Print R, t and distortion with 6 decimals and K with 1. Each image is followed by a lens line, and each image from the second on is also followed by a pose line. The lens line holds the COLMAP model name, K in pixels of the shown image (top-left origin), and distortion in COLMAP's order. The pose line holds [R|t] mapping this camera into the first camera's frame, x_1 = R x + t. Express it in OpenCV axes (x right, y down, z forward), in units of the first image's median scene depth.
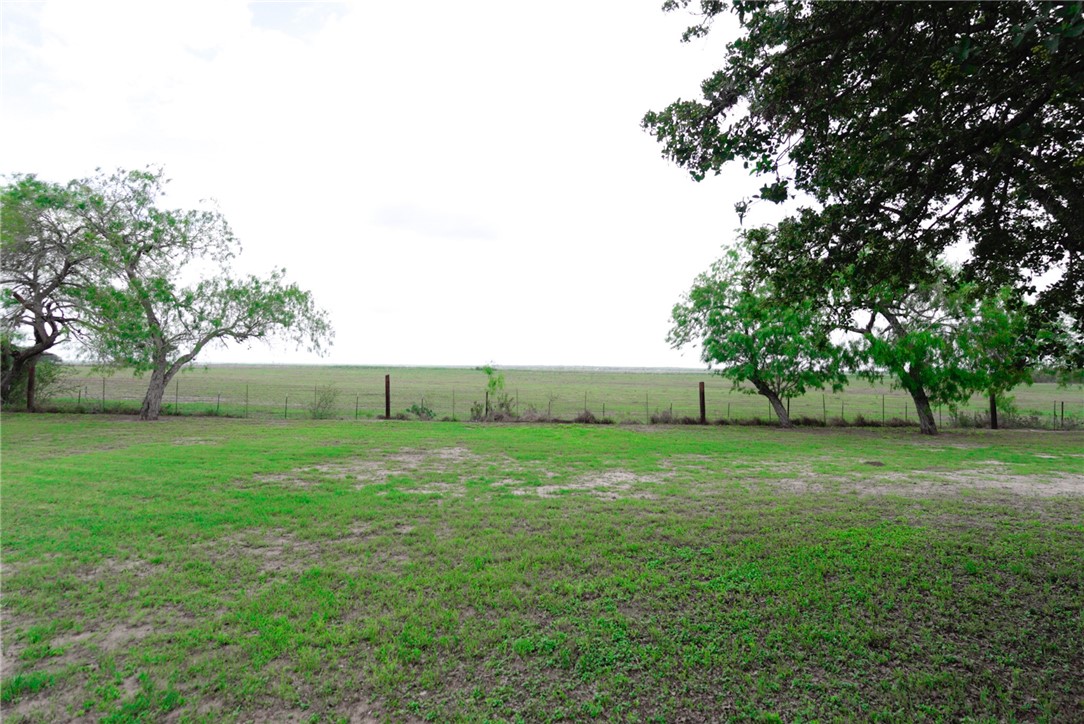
lens RADIAL K [[546.5, 0, 544.1], [0, 546.5, 362.7], [0, 0, 1]] dist [-0.002846, -0.000770]
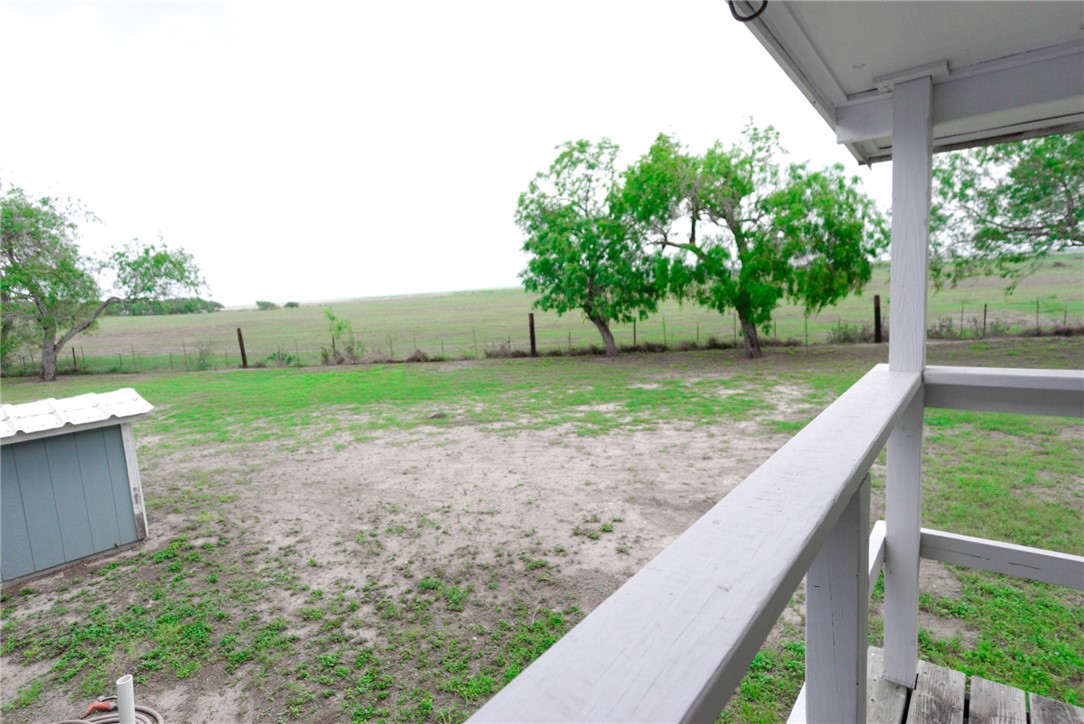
lens RADIAL K [[546.5, 0, 544.1], [0, 546.5, 362.7], [0, 0, 1]] dist [-0.002846, -0.000770]
pose [[0.970709, -0.048459, -0.235320, 0.538175], [0.084222, 0.985930, 0.144388, -0.015802], [0.225012, -0.159978, 0.961133, 0.067281]]
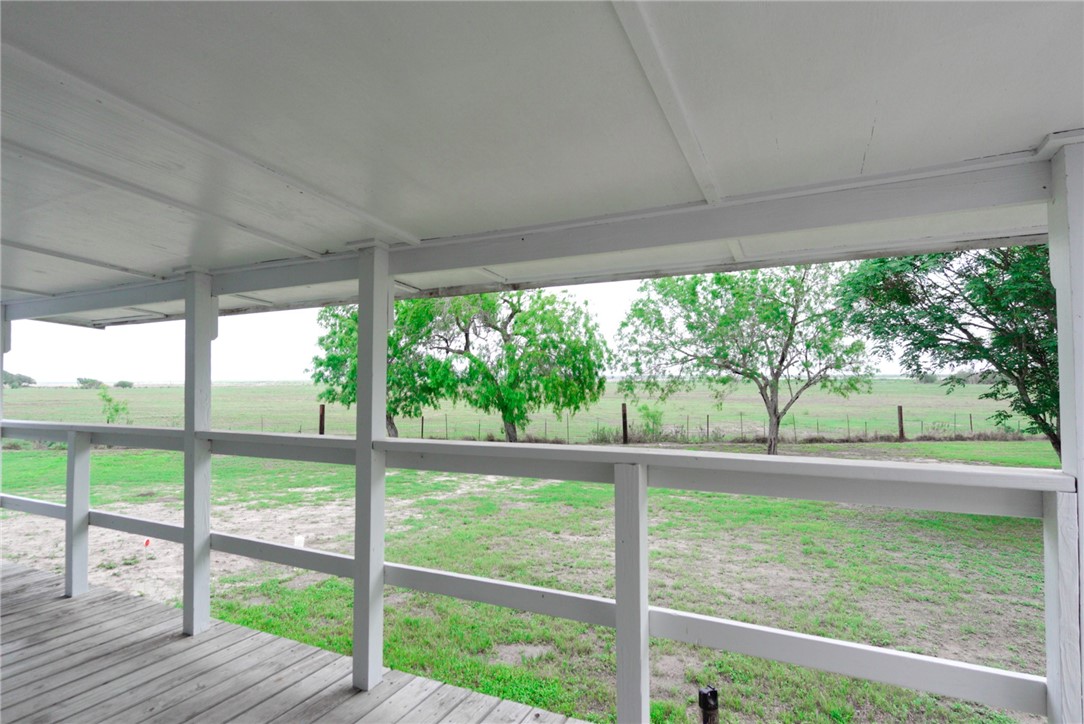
lens RADIAL K [[546.5, 0, 544.1], [0, 546.5, 362.7], [0, 0, 1]] dist [-0.002846, -0.000770]
pose [[0.999688, -0.023786, -0.007615, 0.715502], [0.023620, 0.999495, -0.021244, -0.011236], [0.008116, 0.021057, 0.999745, -0.008630]]
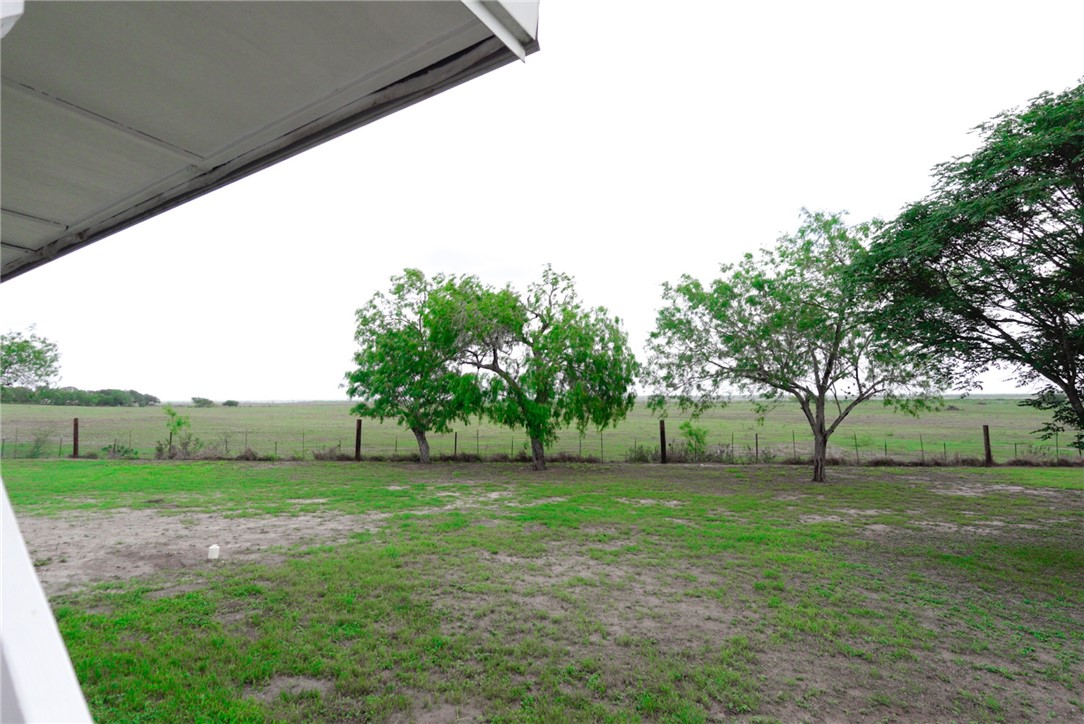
lens RADIAL K [[549.5, 0, 543.6], [0, 549.5, 394.4], [0, 0, 1]] dist [-0.003356, -0.000369]
pose [[0.988507, -0.023941, -0.149264, 0.796999], [0.023800, 0.999713, -0.002735, -0.001122], [0.149287, -0.000849, 0.988794, 0.028523]]
